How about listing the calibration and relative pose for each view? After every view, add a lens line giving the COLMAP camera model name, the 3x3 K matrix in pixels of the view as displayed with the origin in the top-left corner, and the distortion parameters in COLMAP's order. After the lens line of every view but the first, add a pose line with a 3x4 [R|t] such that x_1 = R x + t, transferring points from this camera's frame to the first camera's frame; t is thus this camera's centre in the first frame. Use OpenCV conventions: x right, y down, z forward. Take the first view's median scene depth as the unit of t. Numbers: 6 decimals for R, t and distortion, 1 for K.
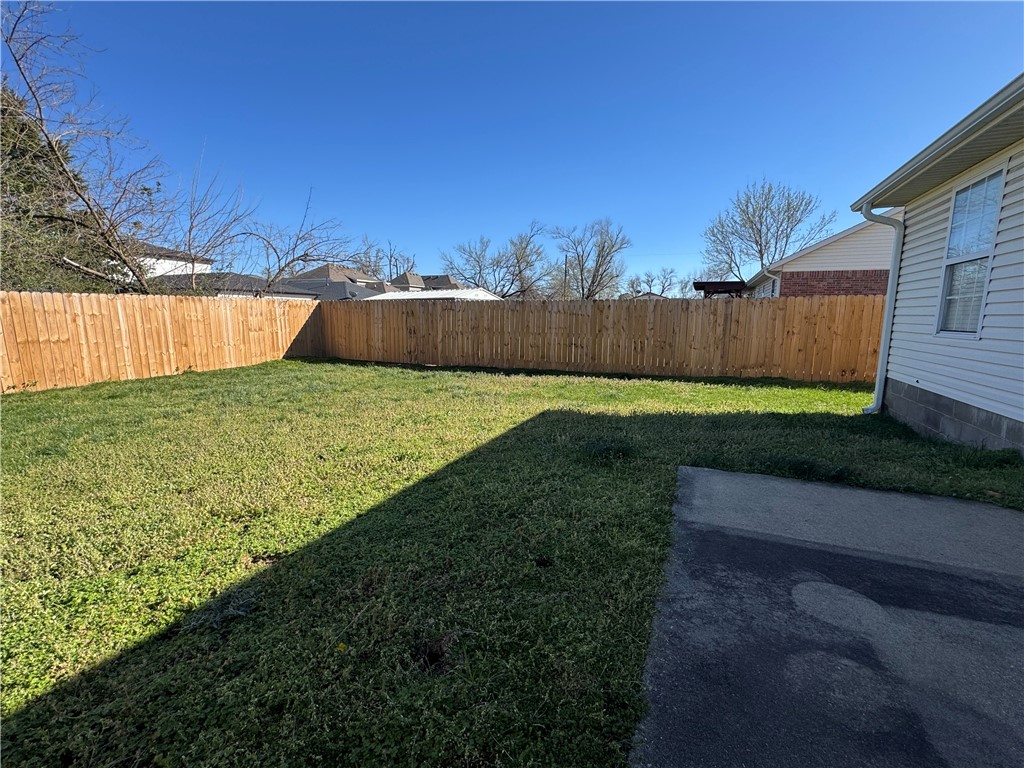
lens RADIAL K [[450.0, 0, 510.7], [0, 450.0, 382.9], [0, 0, 1]] dist [-0.001386, -0.000227]
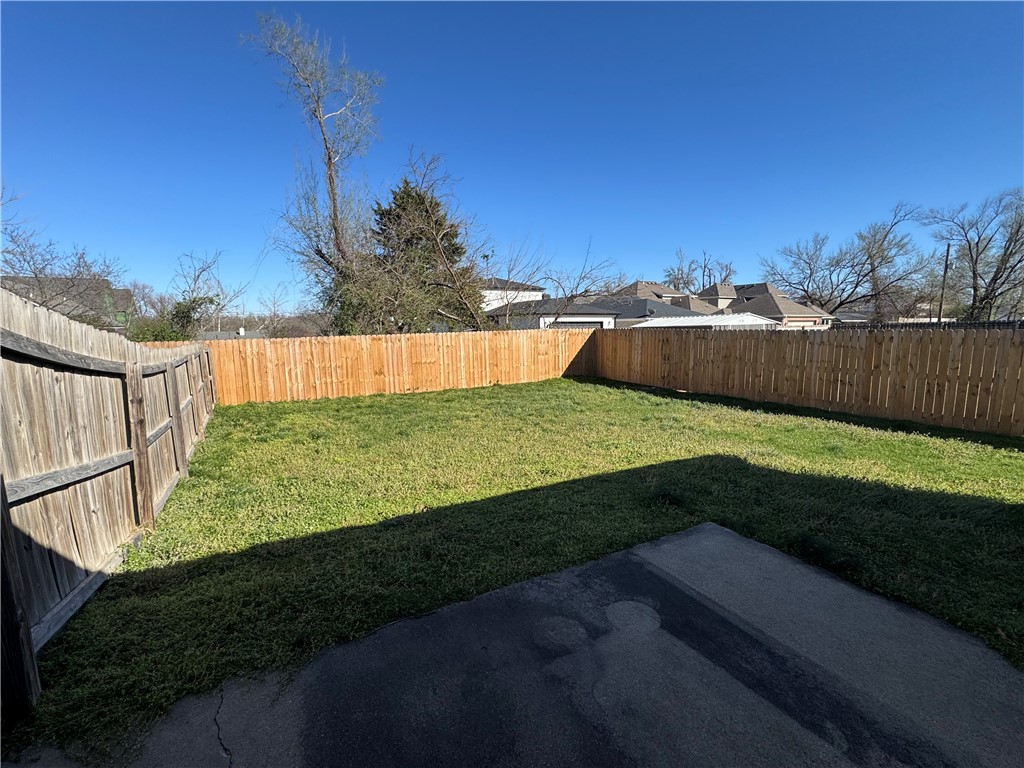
lens RADIAL K [[450.0, 0, 510.7], [0, 450.0, 382.9], [0, 0, 1]] dist [-0.001386, -0.000227]
pose [[0.780649, 0.062103, -0.621876, 0.170284], [-0.074435, 0.997207, 0.006146, -0.036803], [0.620521, 0.041491, 0.783092, -0.065591]]
